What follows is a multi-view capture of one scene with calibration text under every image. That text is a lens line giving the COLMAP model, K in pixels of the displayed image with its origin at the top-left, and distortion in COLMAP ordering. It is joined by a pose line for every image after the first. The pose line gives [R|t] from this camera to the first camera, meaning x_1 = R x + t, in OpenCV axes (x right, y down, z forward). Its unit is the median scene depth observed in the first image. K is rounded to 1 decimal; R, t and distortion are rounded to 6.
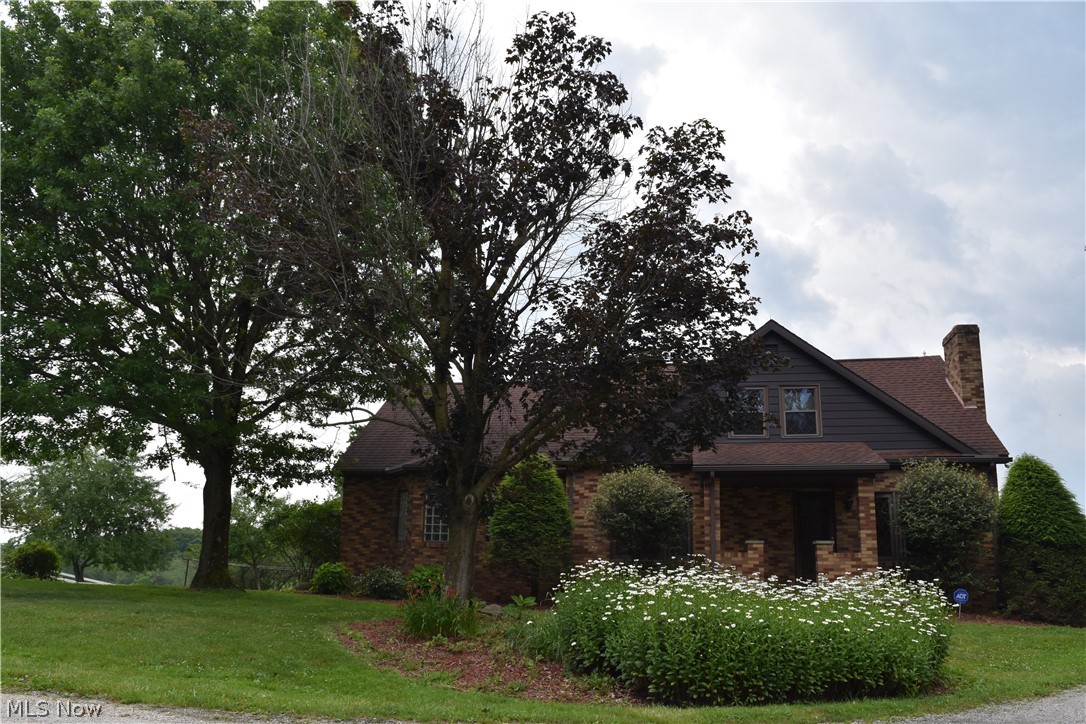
lens RADIAL K [[854.5, 0, 531.6], [0, 854.5, 335.1], [0, 0, 1]] dist [-0.092980, 0.021647]
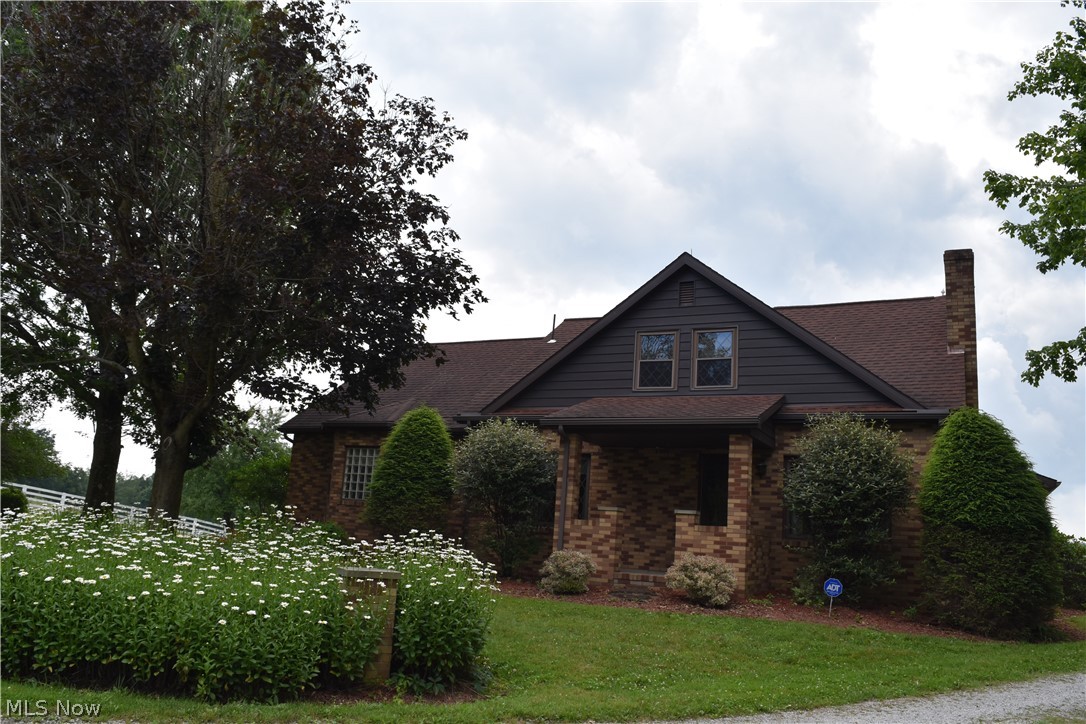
lens RADIAL K [[854.5, 0, 485.9], [0, 854.5, 323.7], [0, 0, 1]] dist [-0.092980, 0.021647]
pose [[0.957621, -0.024984, -0.286946, 0.451466], [0.028889, 0.999539, 0.009382, 0.054151], [0.286579, -0.017274, 0.957901, 0.168763]]
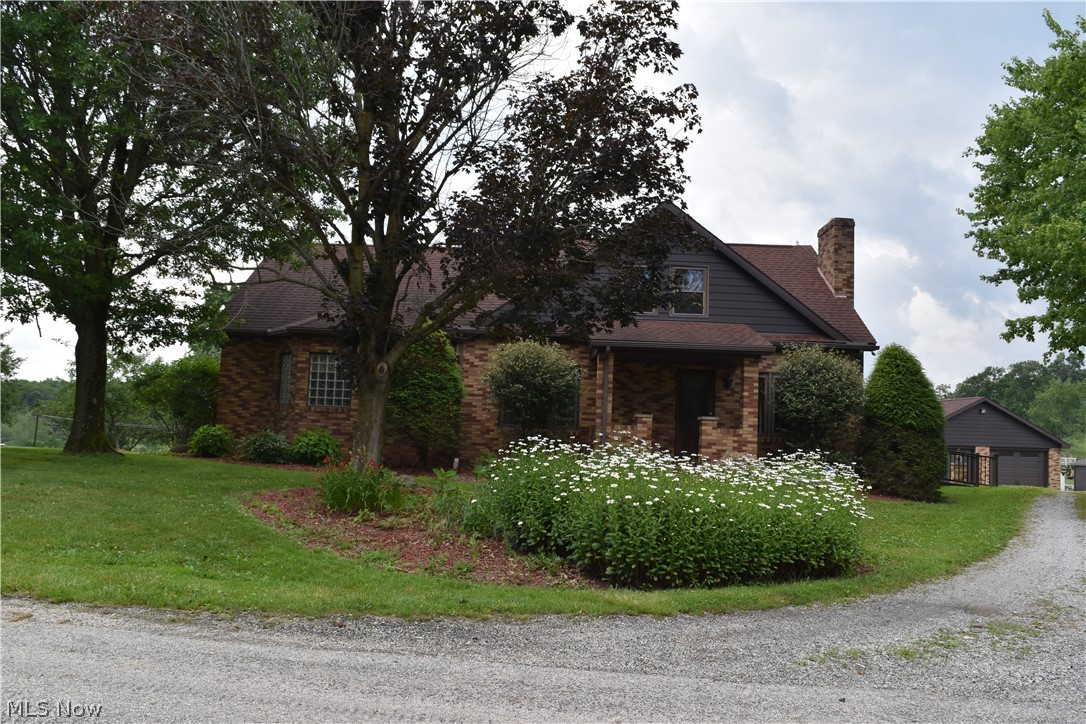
lens RADIAL K [[854.5, 0, 565.6], [0, 854.5, 335.0], [0, 0, 1]] dist [-0.092980, 0.021647]
pose [[0.982729, 0.038738, 0.180952, -0.020457], [-0.065852, 0.987042, 0.146330, 0.001320], [-0.172938, -0.155719, 0.972545, 0.017568]]
